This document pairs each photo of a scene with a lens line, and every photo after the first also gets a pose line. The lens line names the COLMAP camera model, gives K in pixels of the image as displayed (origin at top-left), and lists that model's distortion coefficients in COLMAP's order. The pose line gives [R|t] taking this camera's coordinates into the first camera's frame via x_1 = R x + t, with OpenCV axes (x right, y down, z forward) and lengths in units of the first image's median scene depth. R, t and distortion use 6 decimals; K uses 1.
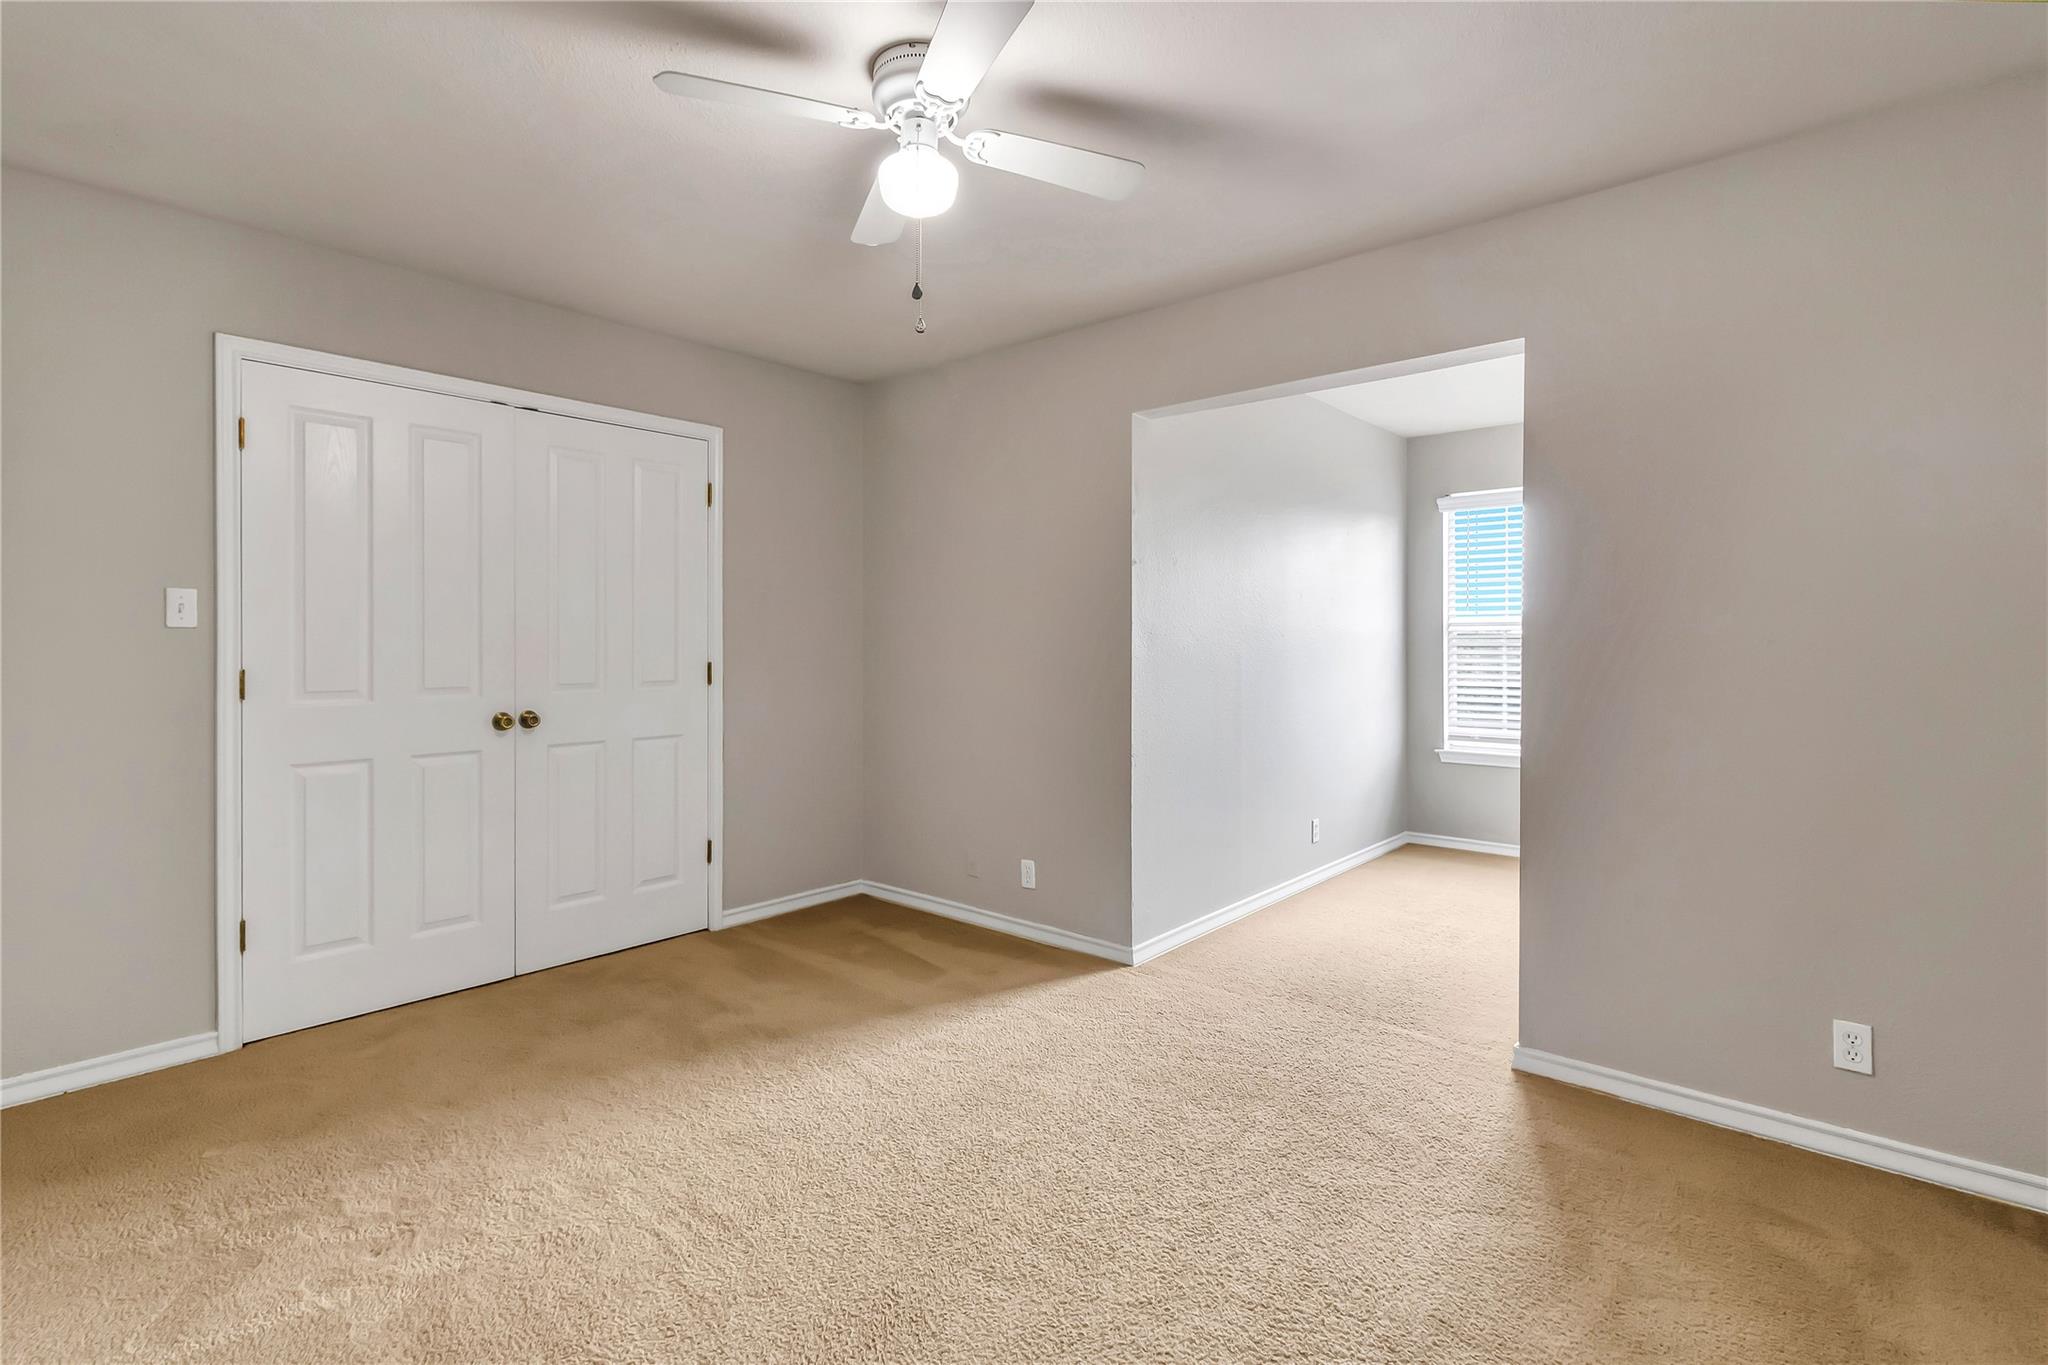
lens RADIAL K [[984.0, 0, 984.8], [0, 984.0, 652.5], [0, 0, 1]] dist [0.004292, -0.000141]
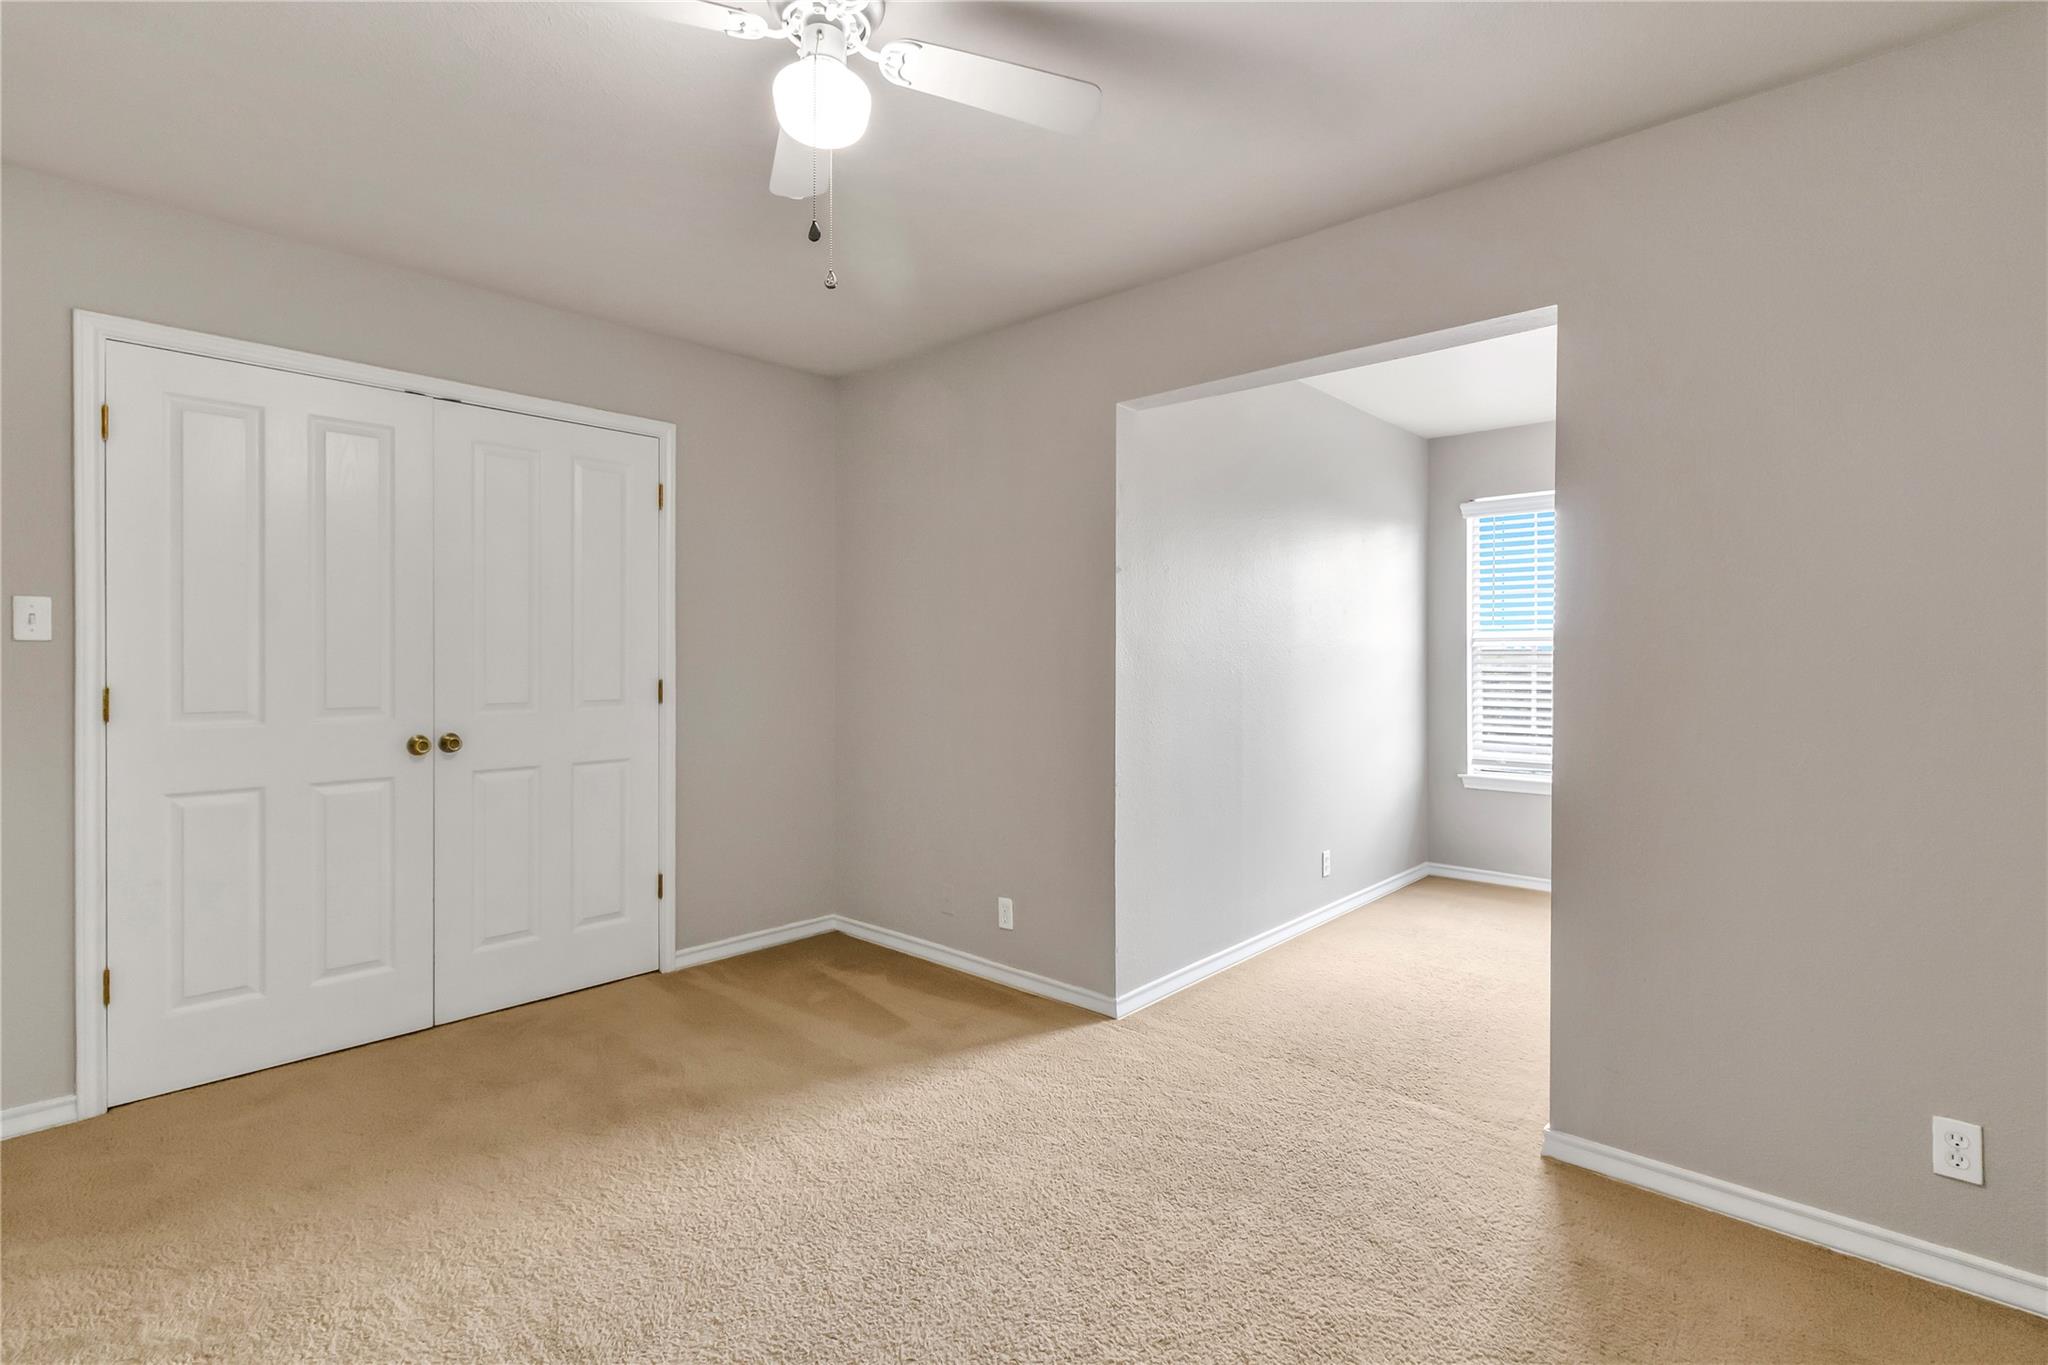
lens RADIAL K [[969.6, 0, 1003.2], [0, 969.6, 667.9], [0, 0, 1]] dist [0.003814, -0.000033]
pose [[0.999894, 0.001638, -0.014475, 0.076074], [-0.001633, 0.999999, 0.000354, -0.002926], [0.014475, -0.000330, 0.999895, 0.144707]]
